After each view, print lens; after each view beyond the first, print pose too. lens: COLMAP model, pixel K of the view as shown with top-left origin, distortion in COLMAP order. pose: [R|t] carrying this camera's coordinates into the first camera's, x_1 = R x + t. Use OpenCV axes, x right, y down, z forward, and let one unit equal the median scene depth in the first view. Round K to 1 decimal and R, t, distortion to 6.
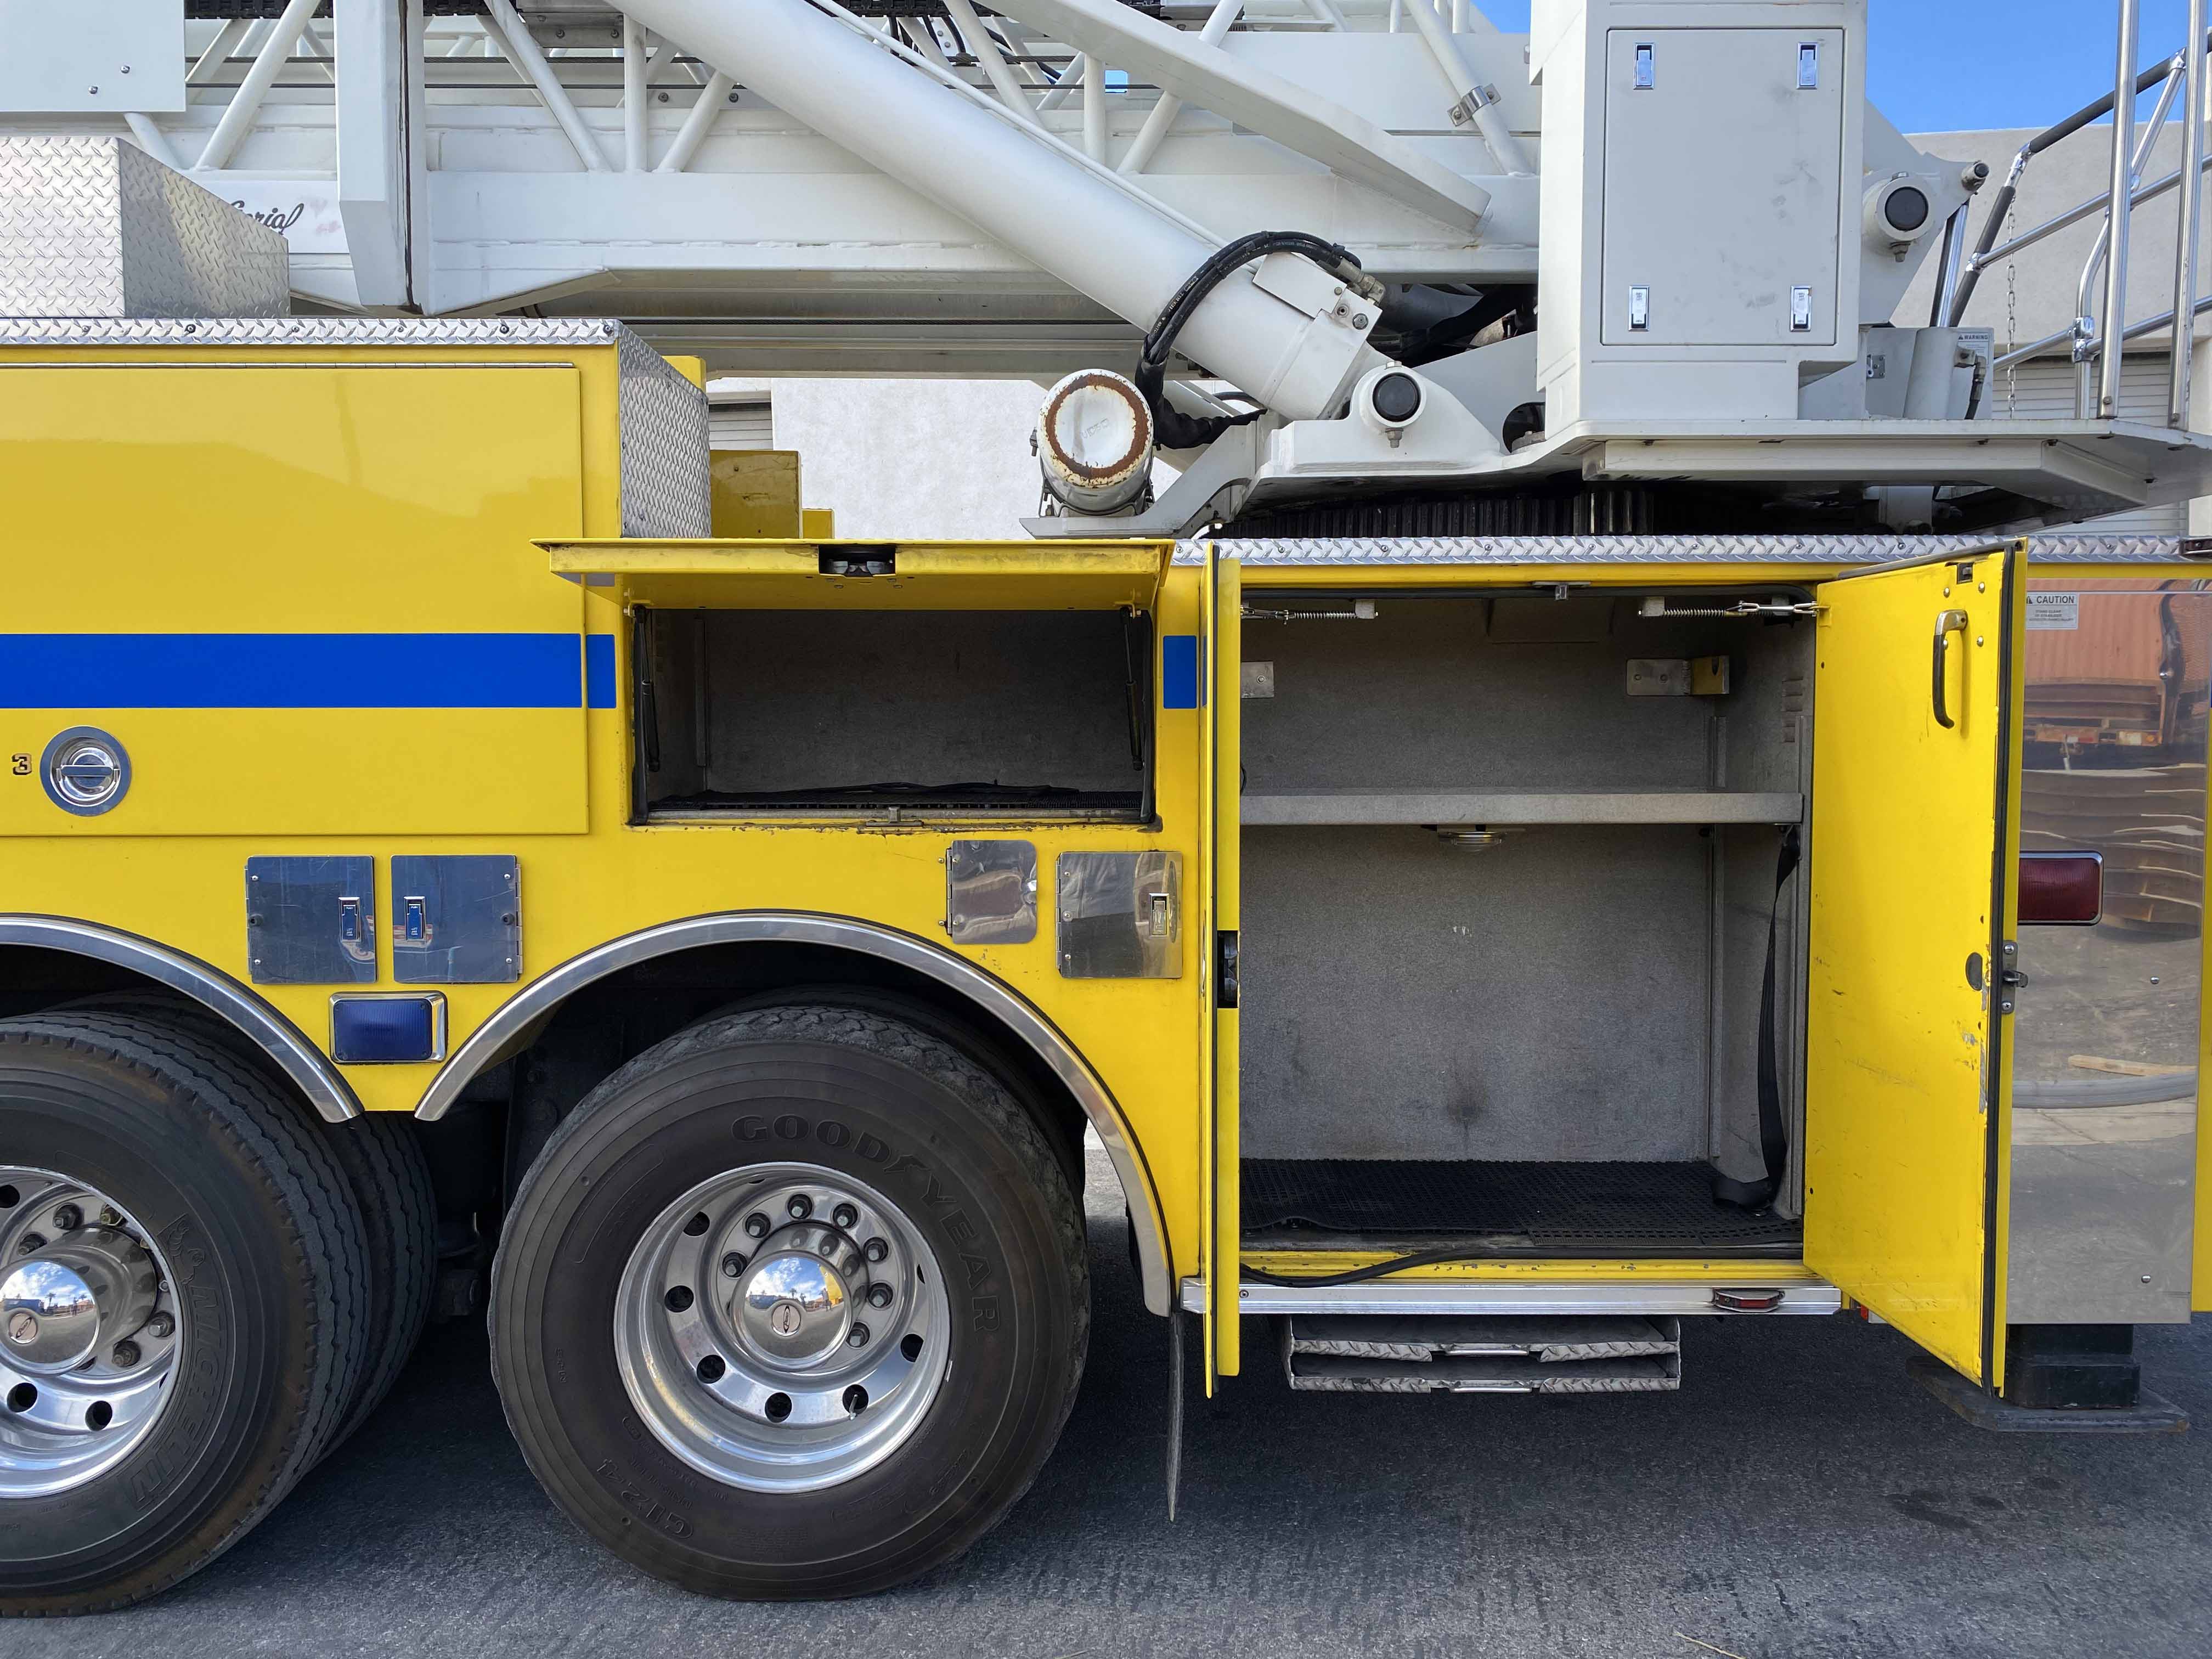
lens RADIAL K [[1670.6, 0, 1106.0], [0, 1670.6, 829.5], [0, 0, 1]] dist [0.035384, -0.032130]
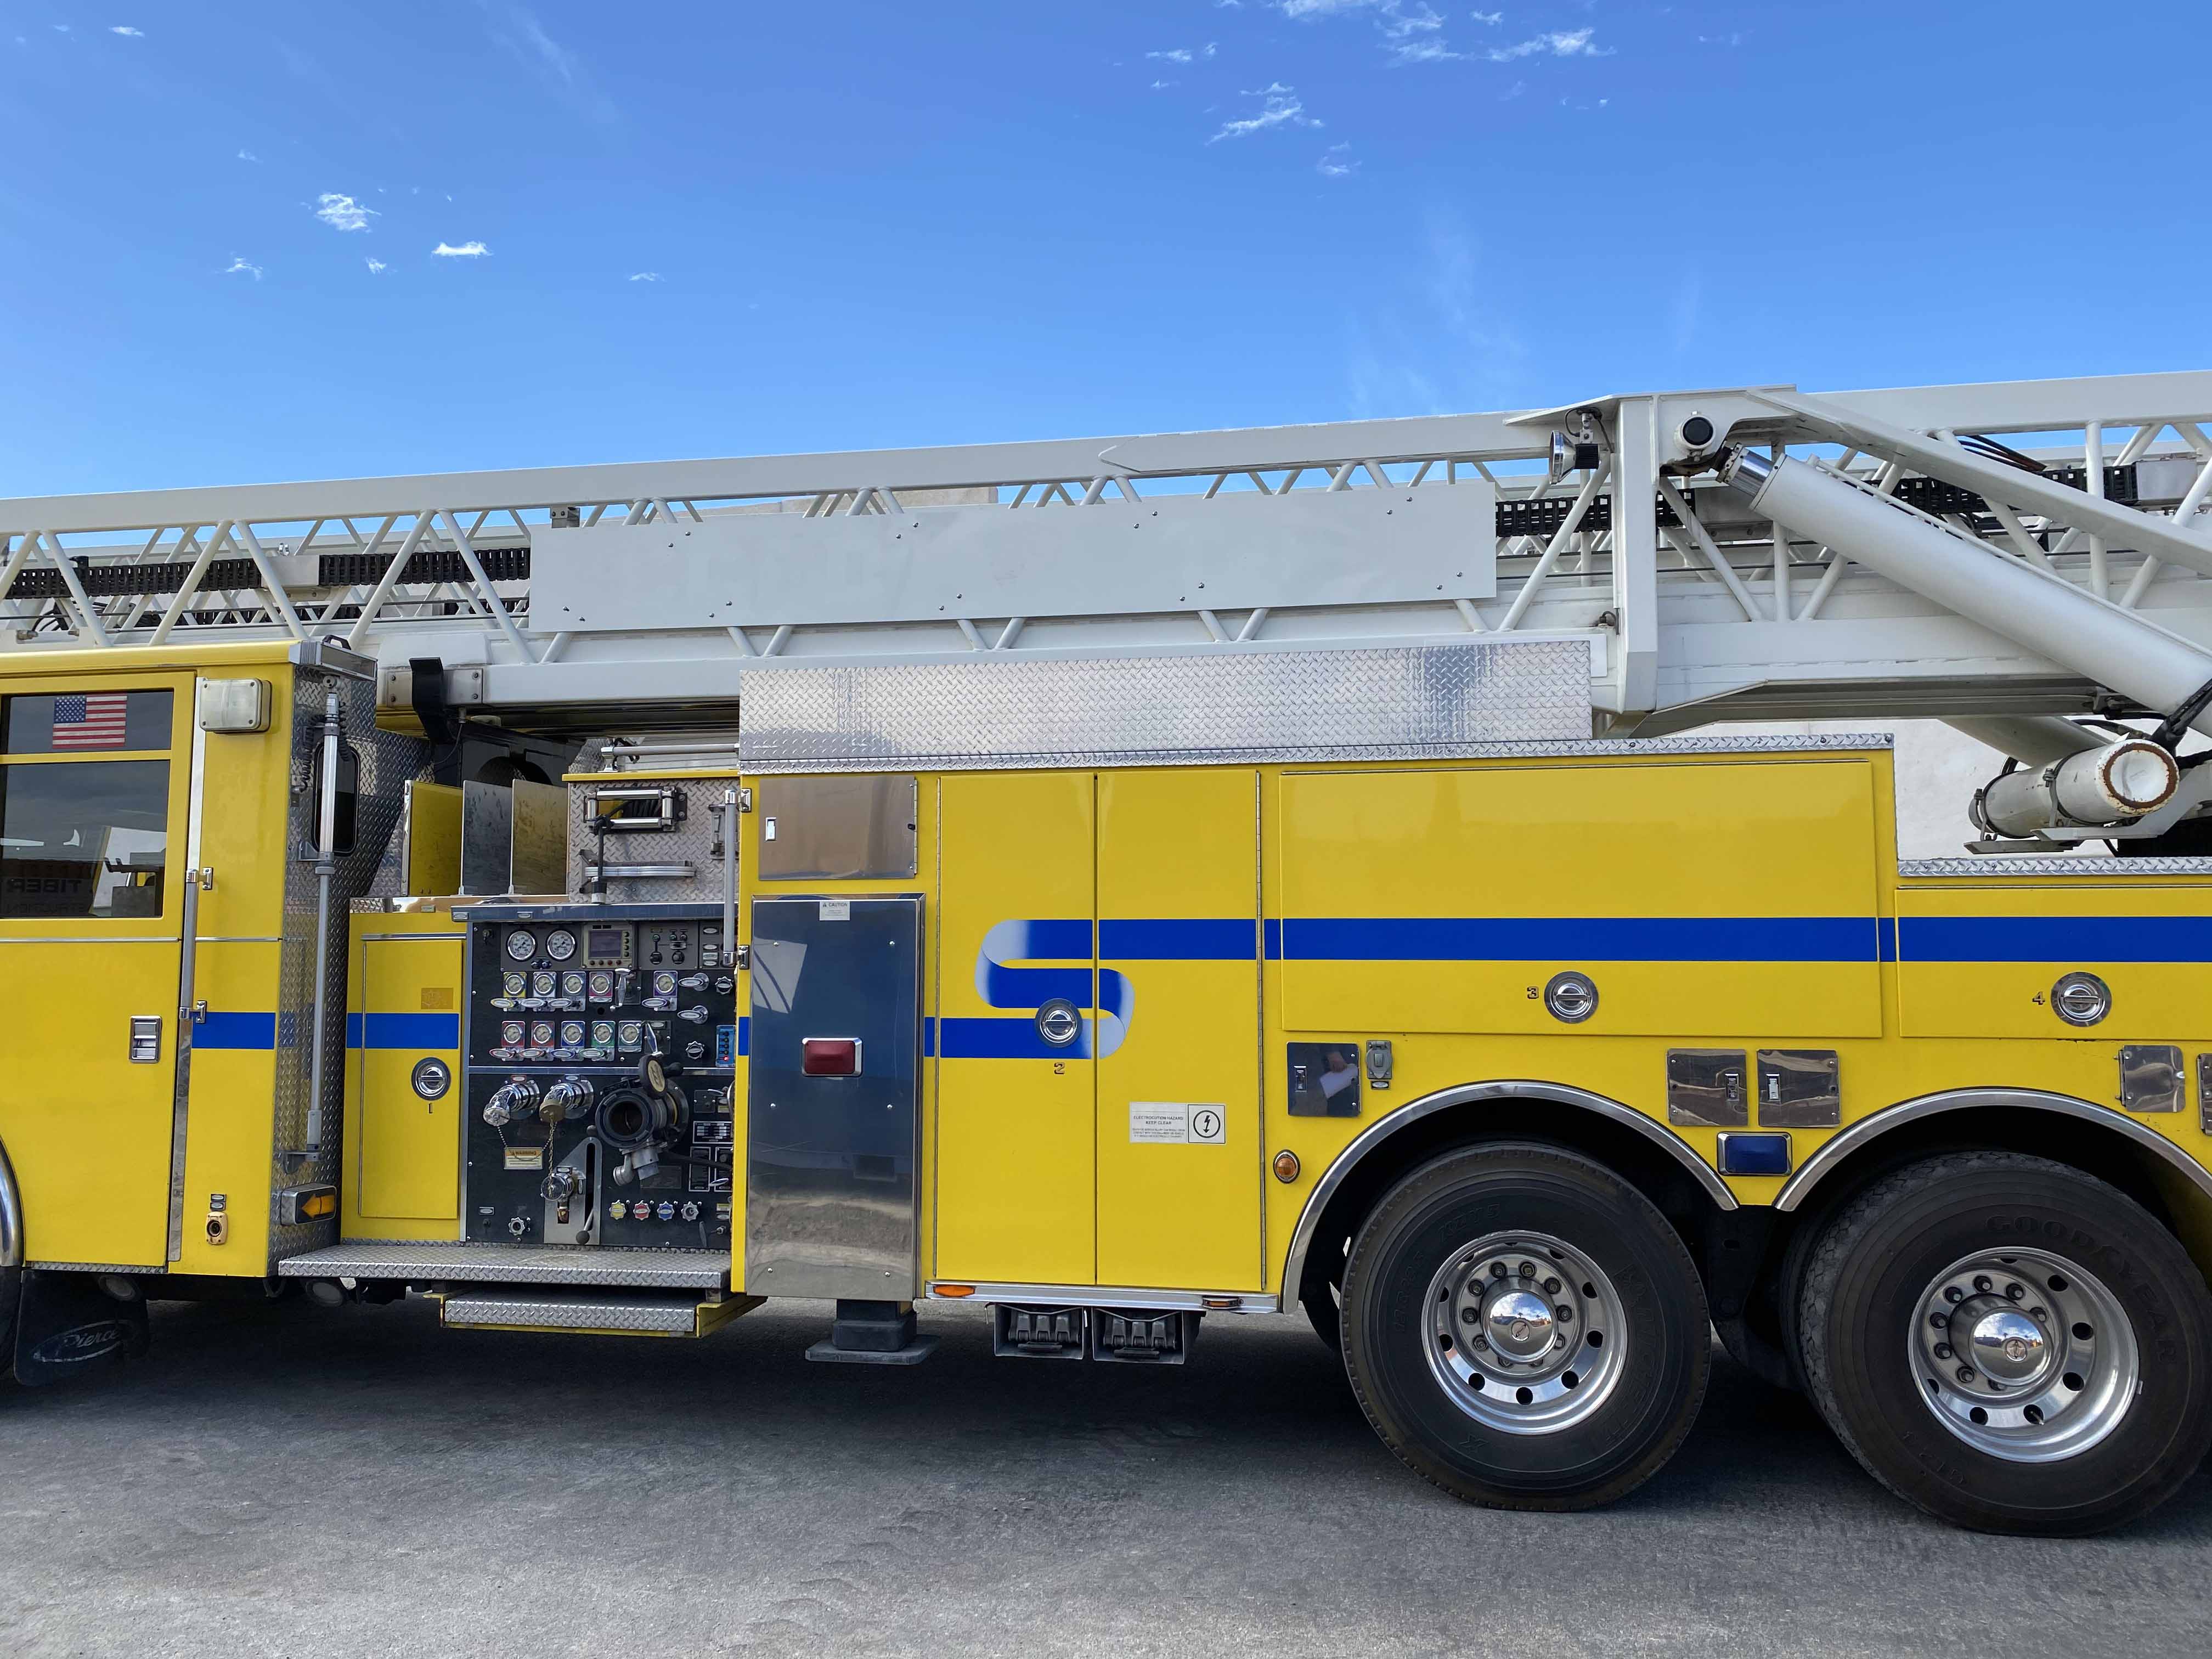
lens RADIAL K [[1670.6, 0, 1106.0], [0, 1670.6, 829.5], [0, 0, 1]] dist [0.035384, -0.032130]
pose [[0.982024, -0.012789, -0.188320, -0.737803], [-0.011522, 0.991780, -0.127437, 0.019075], [0.188402, 0.127316, 0.973805, -0.776862]]
